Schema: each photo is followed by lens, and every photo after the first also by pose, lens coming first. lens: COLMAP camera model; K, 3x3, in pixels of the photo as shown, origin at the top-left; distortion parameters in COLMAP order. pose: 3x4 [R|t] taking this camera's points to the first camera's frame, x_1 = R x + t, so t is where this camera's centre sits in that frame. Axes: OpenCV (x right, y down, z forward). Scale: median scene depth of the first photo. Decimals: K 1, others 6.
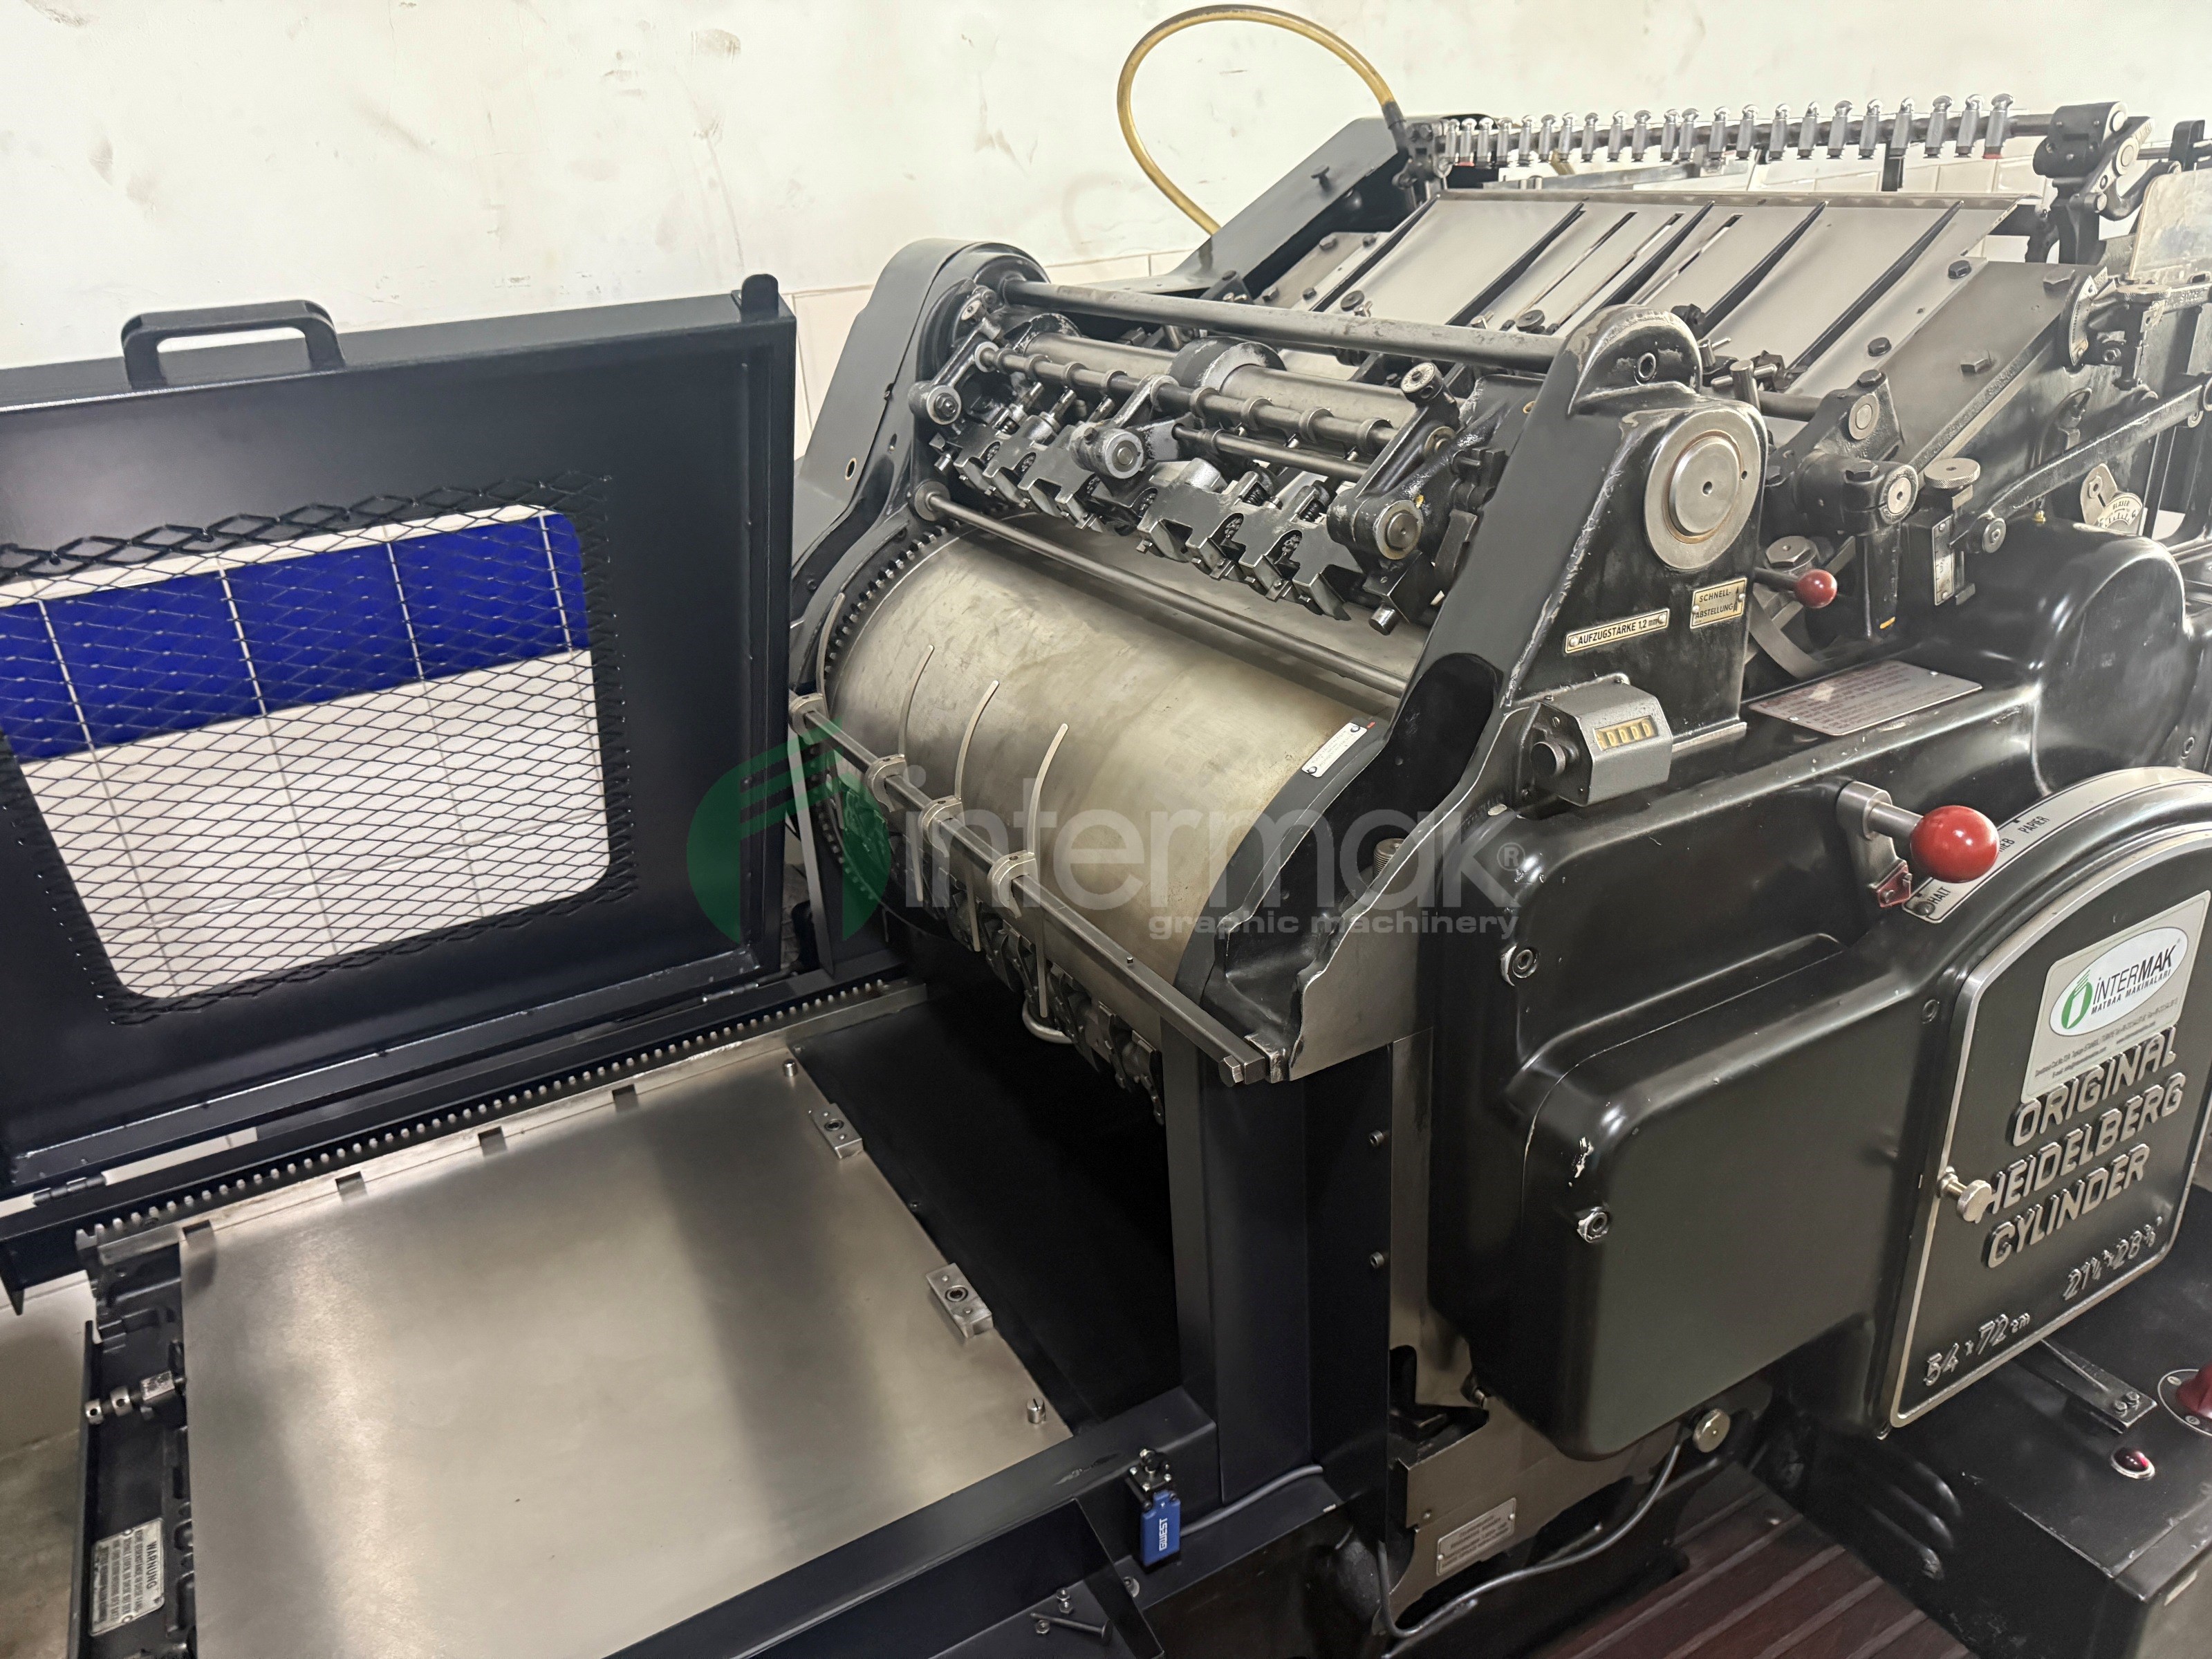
lens RADIAL K [[1556.5, 0, 1118.4], [0, 1556.5, 835.6], [0, 0, 1]] dist [0.010251, -0.000796]
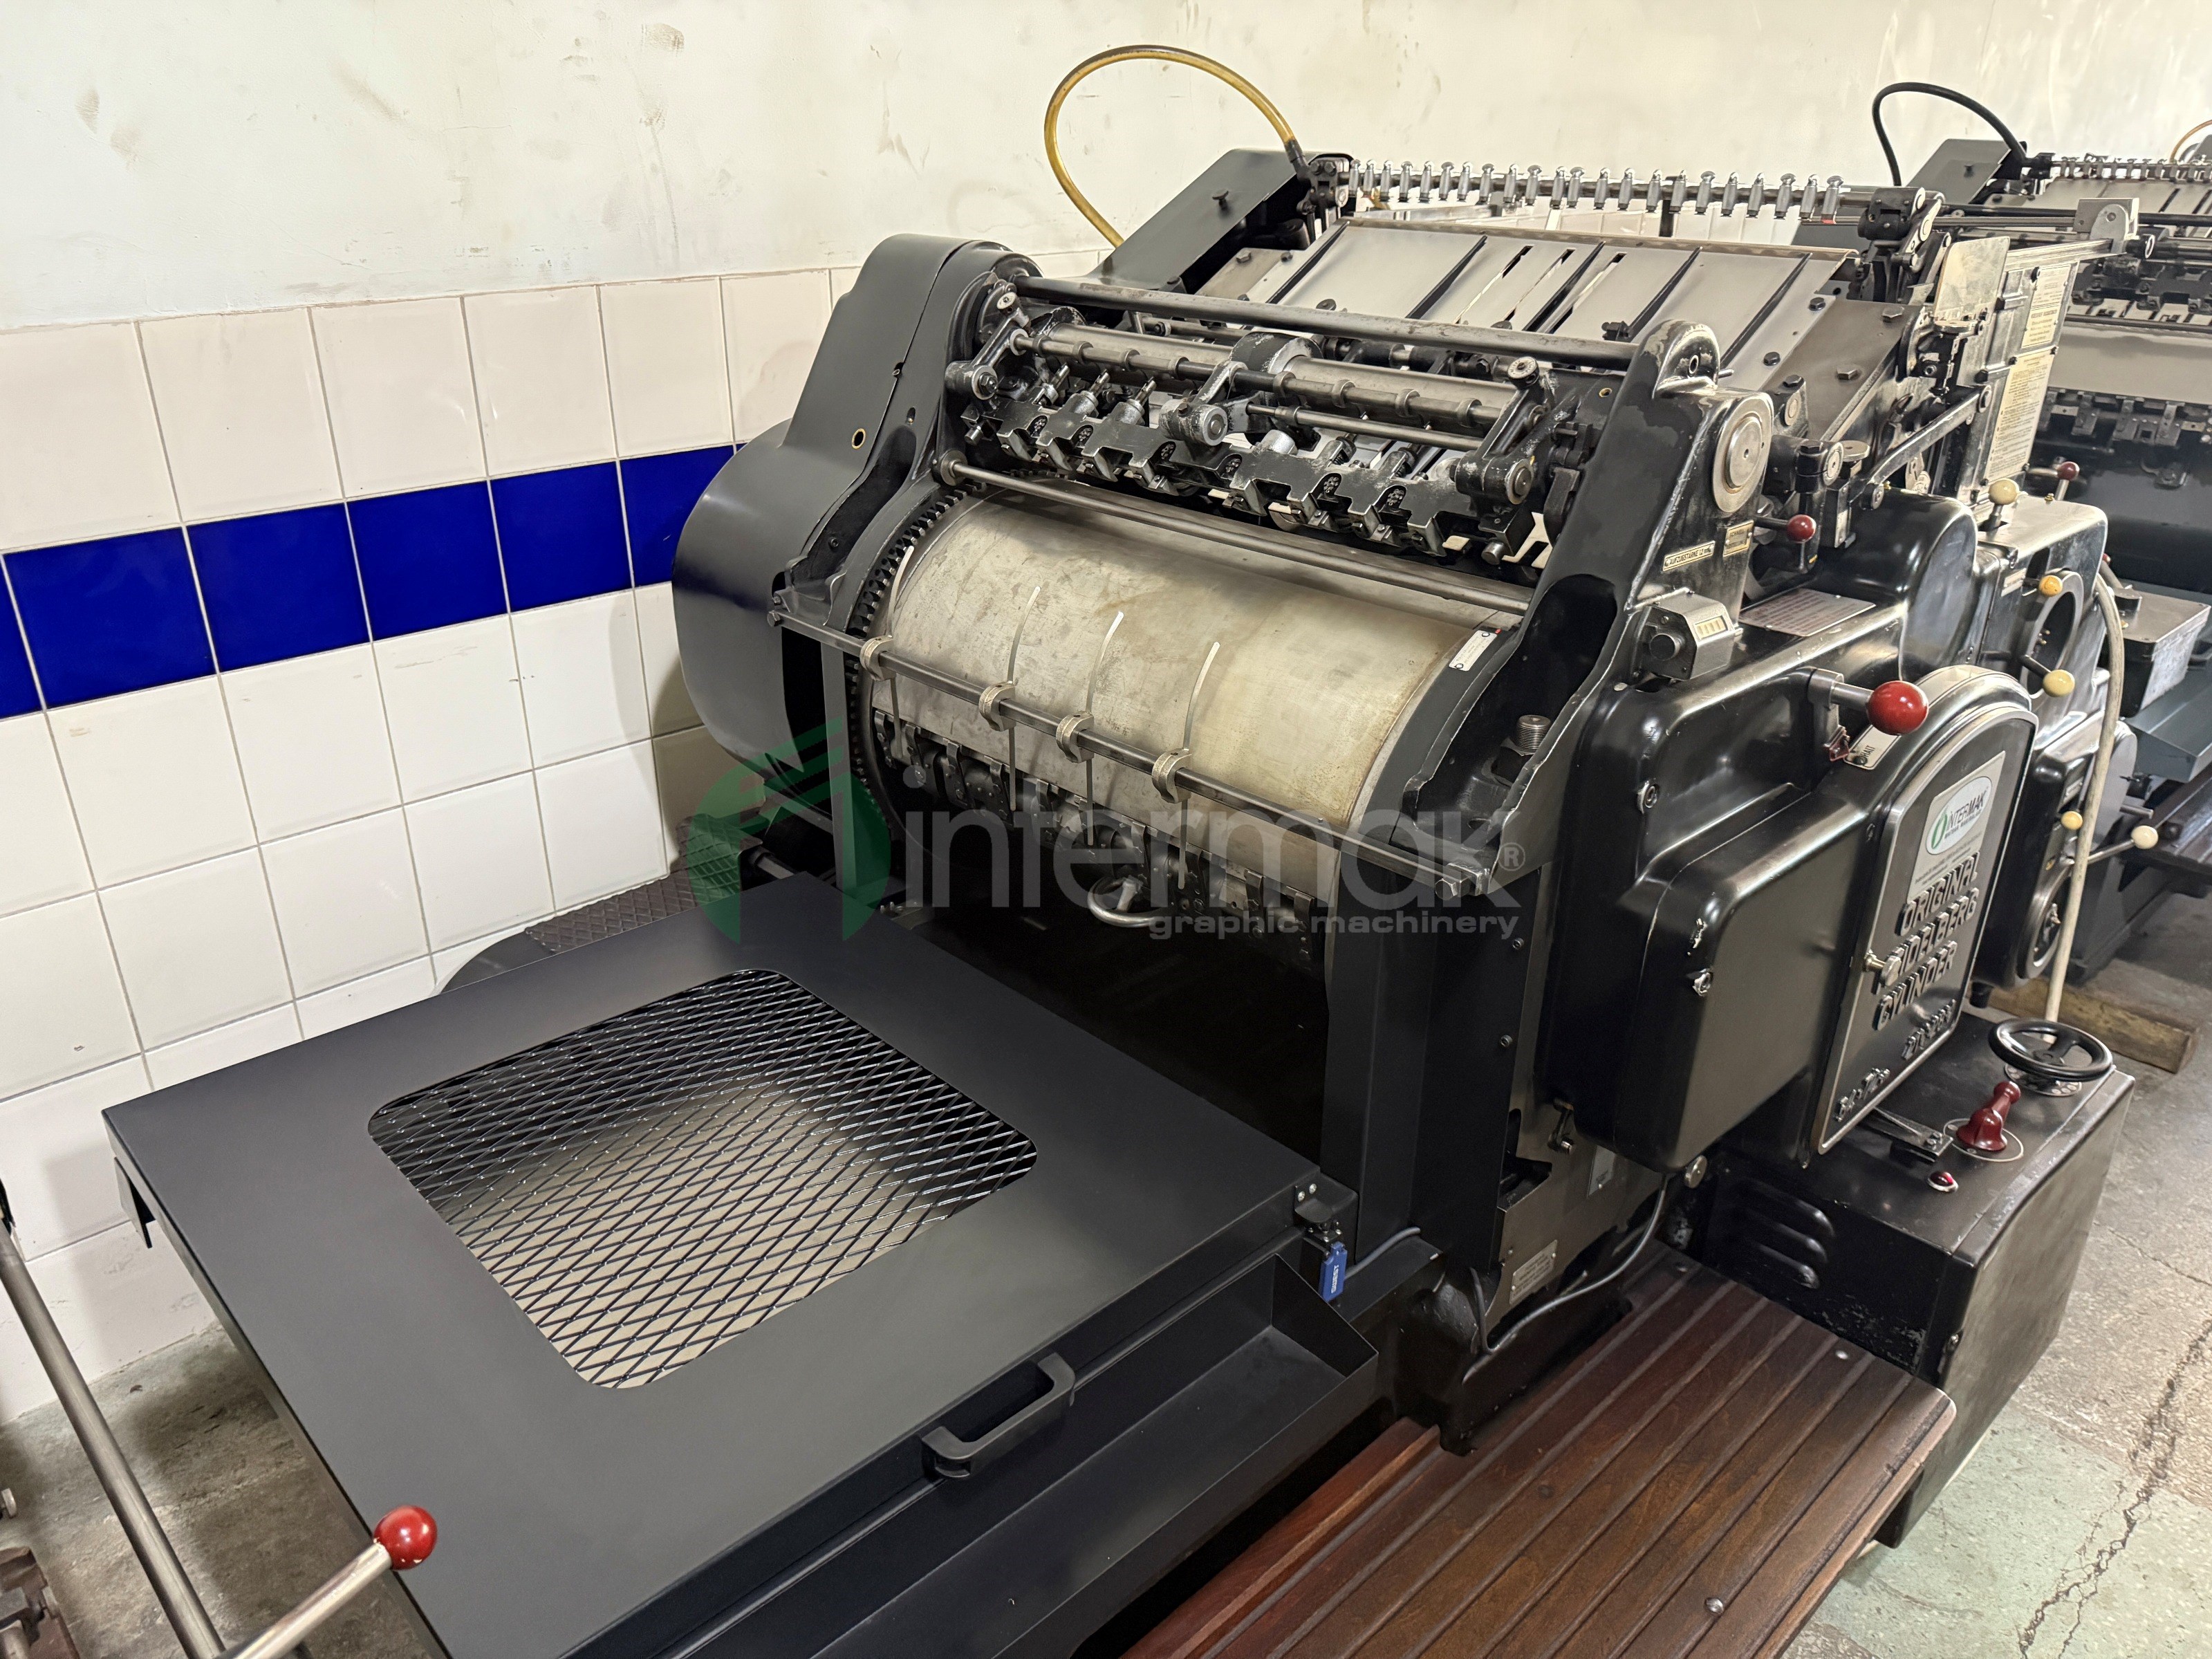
lens RADIAL K [[1558.7, 0, 1101.8], [0, 1558.7, 832.9], [0, 0, 1]] dist [0.013802, 0.001091]
pose [[0.970437, -0.036478, 0.238584, -0.417541], [0.037374, 0.999301, 0.000767, 0.074311], [-0.238445, 0.008172, 0.971122, -0.172182]]
